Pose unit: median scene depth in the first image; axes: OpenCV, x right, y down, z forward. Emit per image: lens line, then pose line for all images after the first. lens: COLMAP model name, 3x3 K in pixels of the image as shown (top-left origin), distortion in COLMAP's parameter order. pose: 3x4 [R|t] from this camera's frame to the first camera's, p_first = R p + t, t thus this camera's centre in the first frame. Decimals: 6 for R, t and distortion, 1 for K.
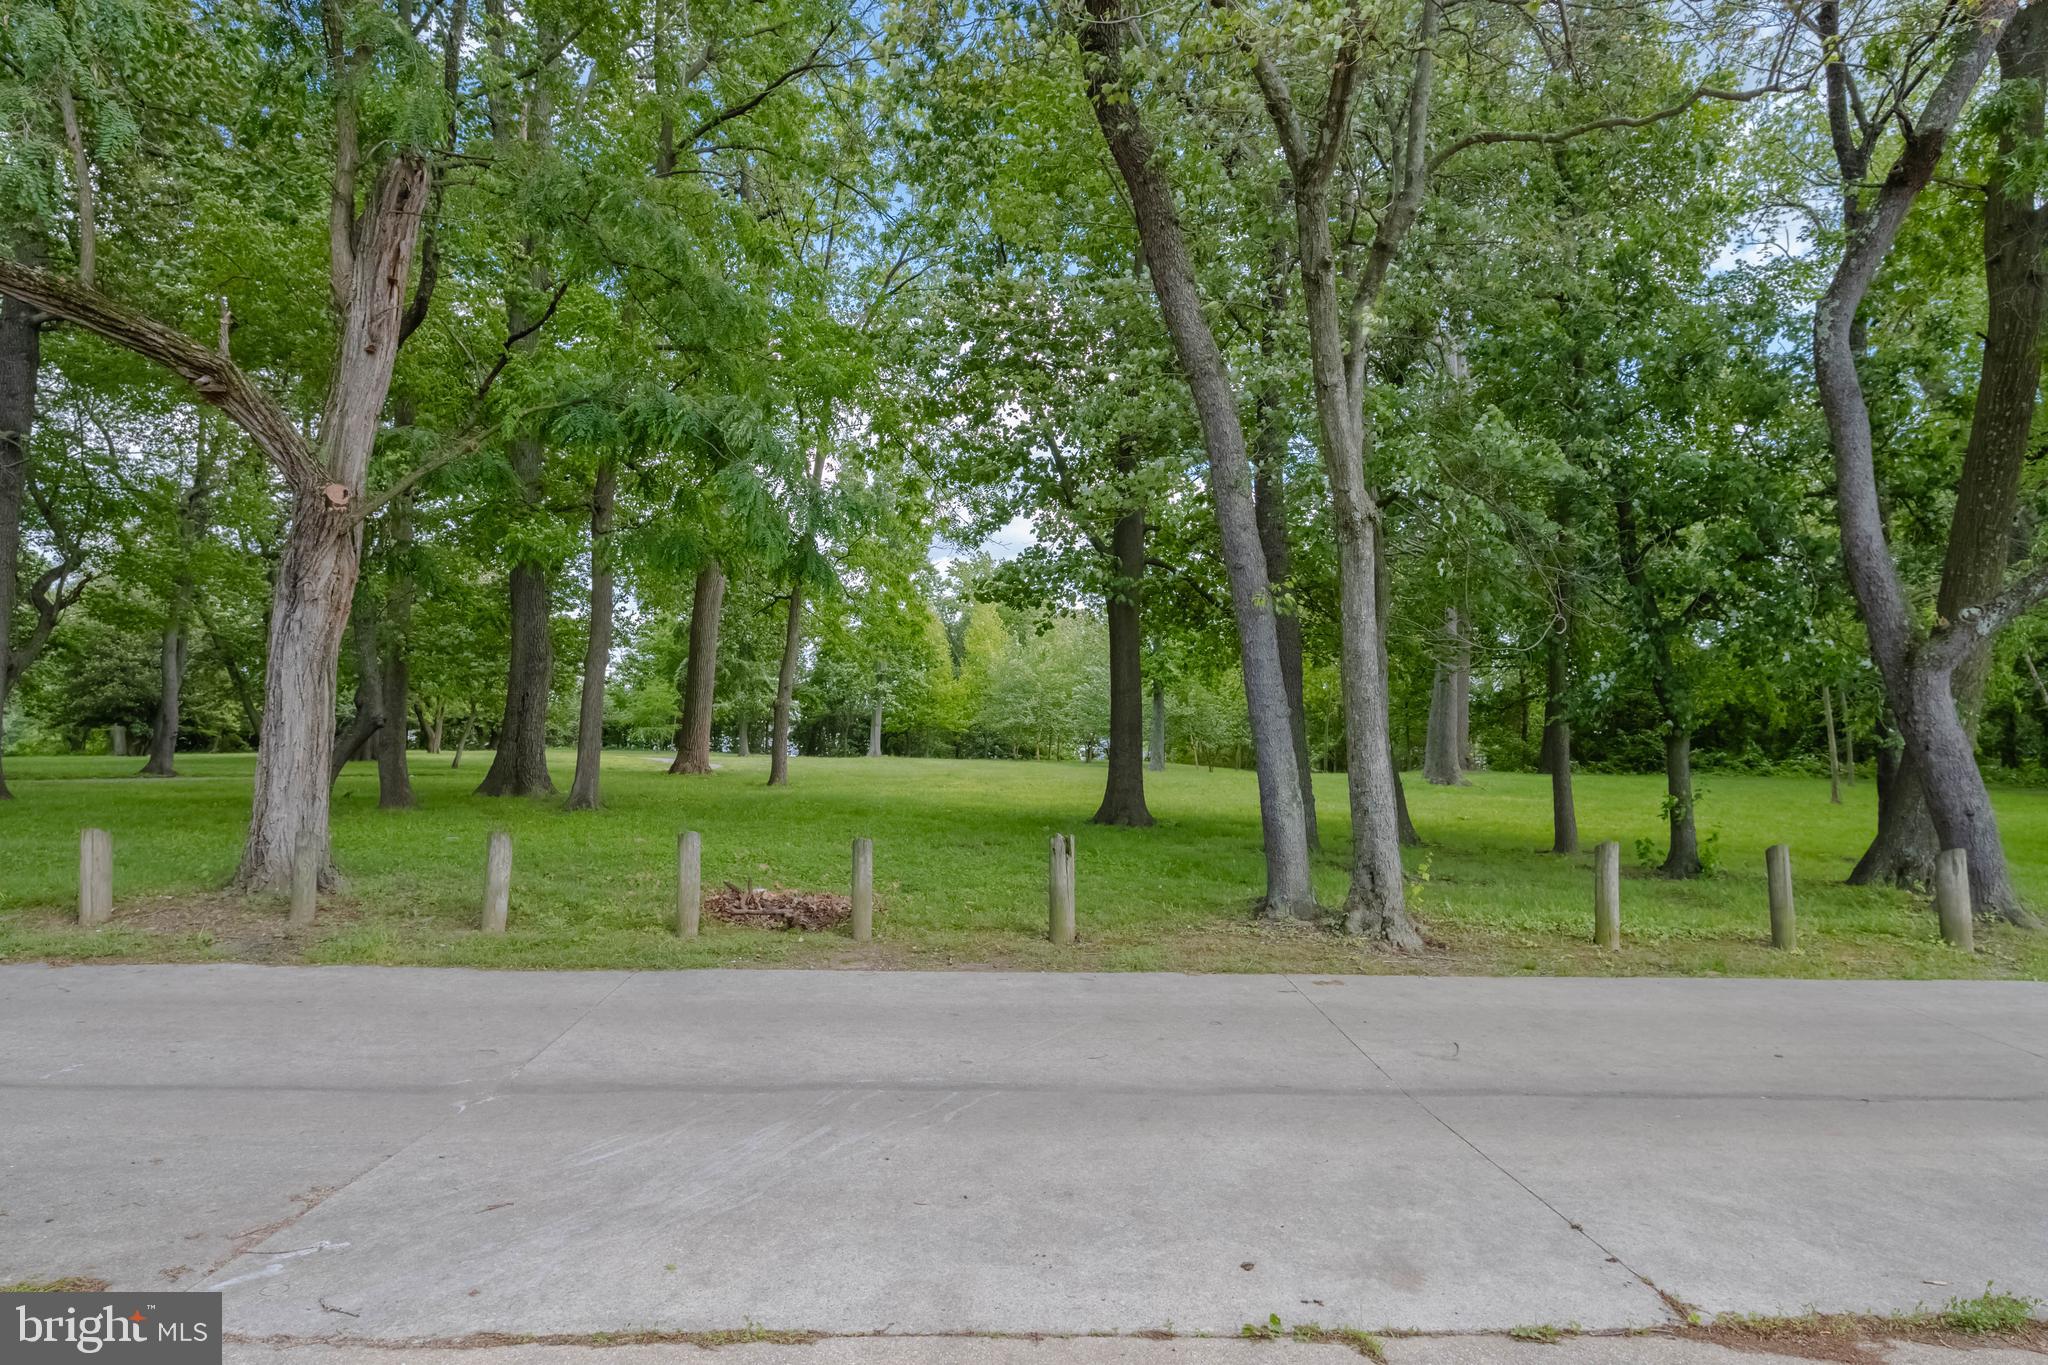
lens RADIAL K [[1135.6, 0, 1024.0], [0, 1135.6, 682.5], [0, 0, 1]] dist [0.002217, 0.000233]
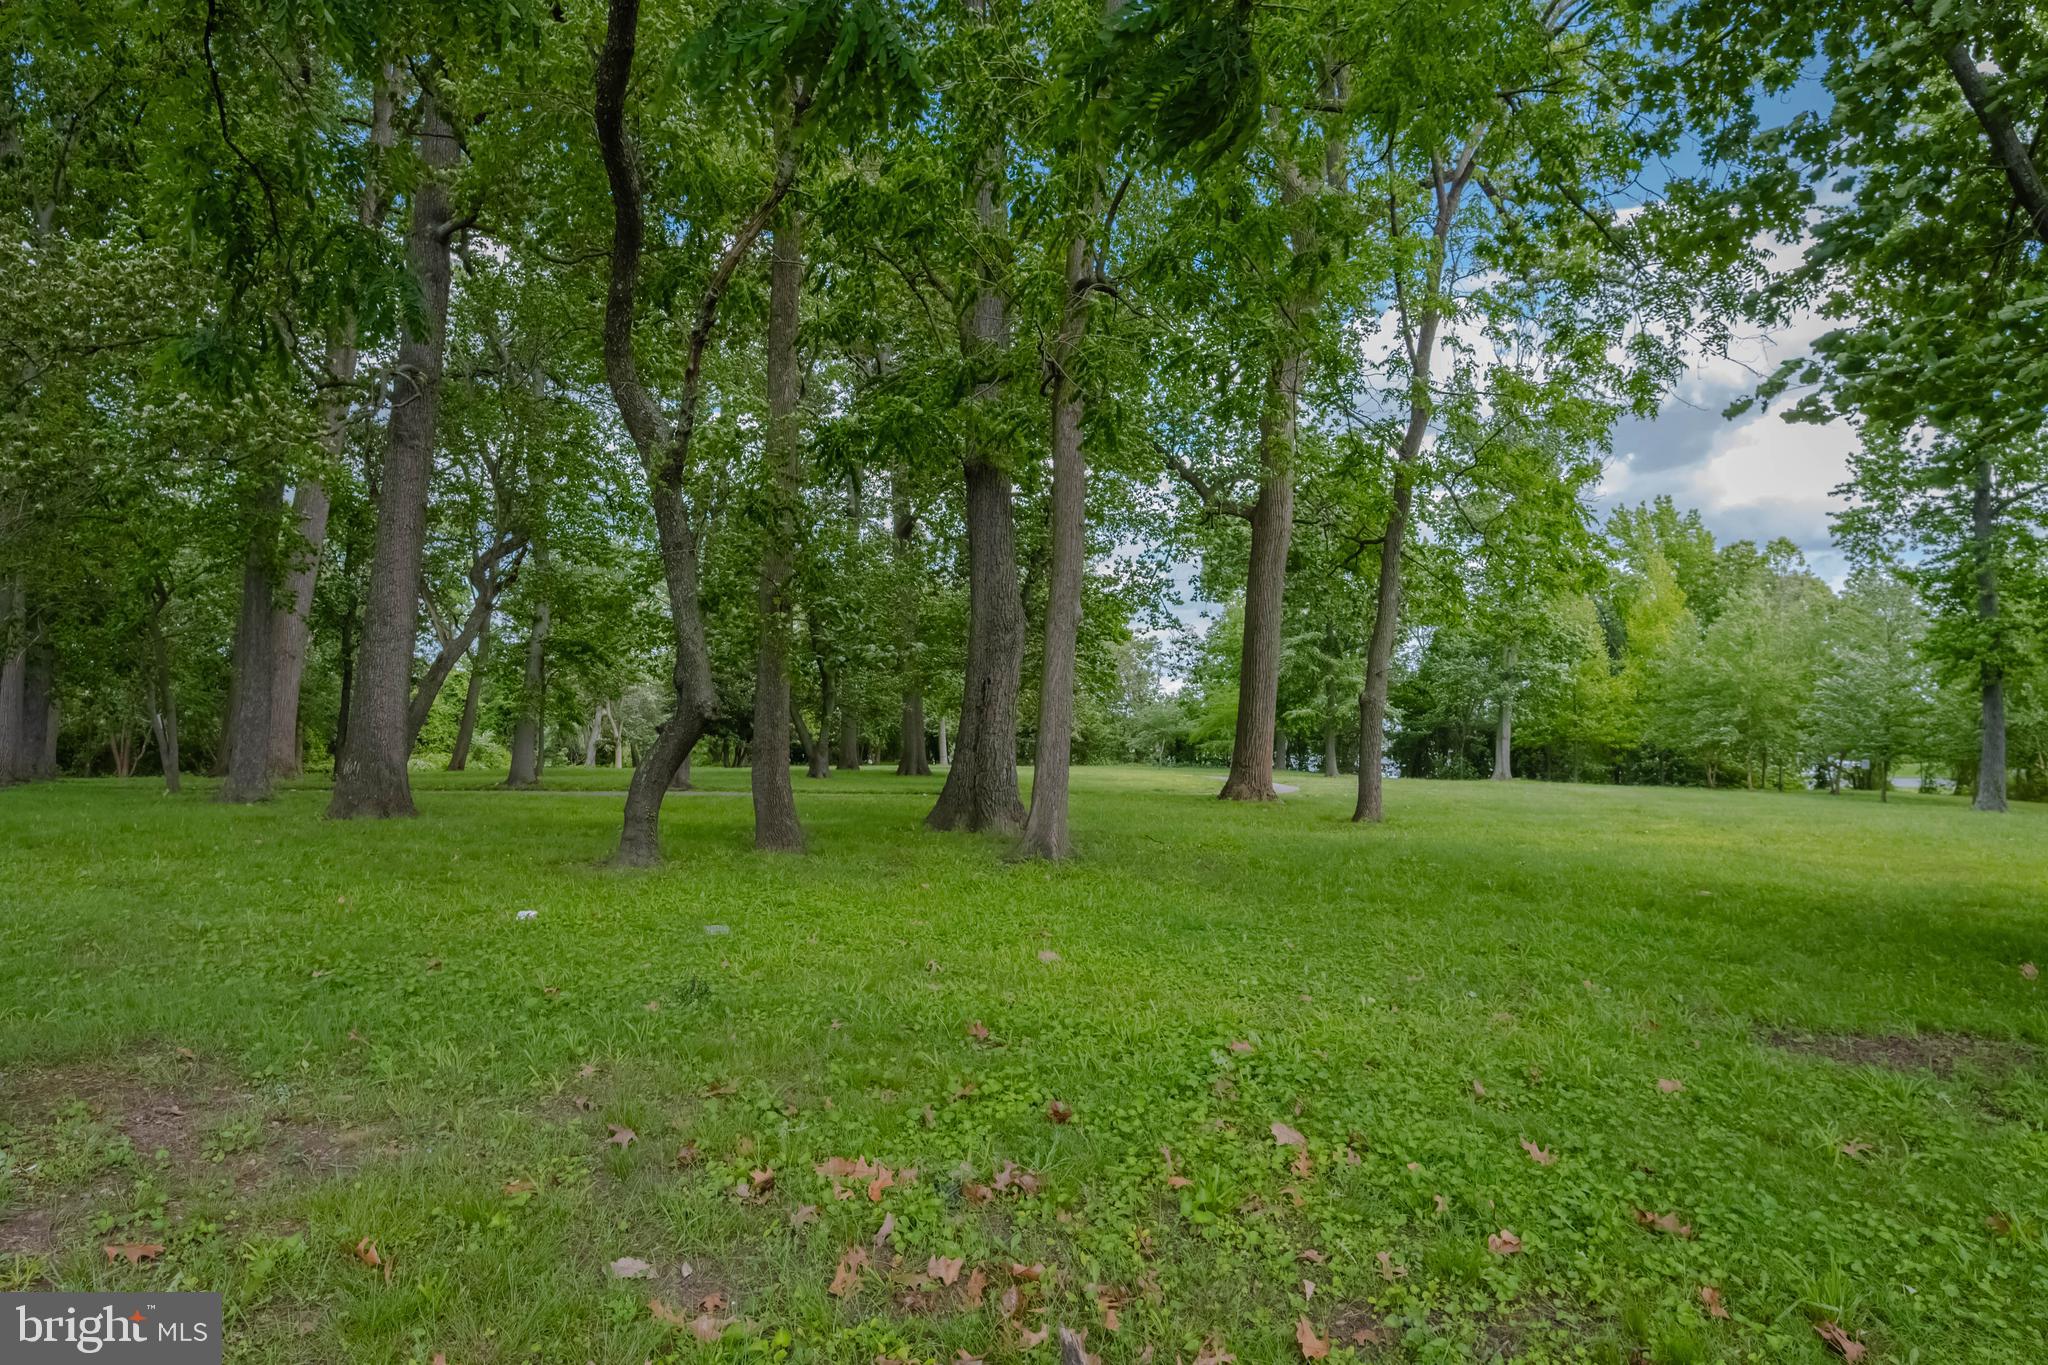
lens RADIAL K [[1299.1, 0, 1024.0], [0, 1299.1, 682.5], [0, 0, 1]] dist [0.000447, -0.000051]
pose [[0.888118, -0.018311, -0.459250, -0.017881], [0.014976, 0.999828, -0.010902, 0.005998], [0.459371, 0.002804, 0.888240, 0.100356]]
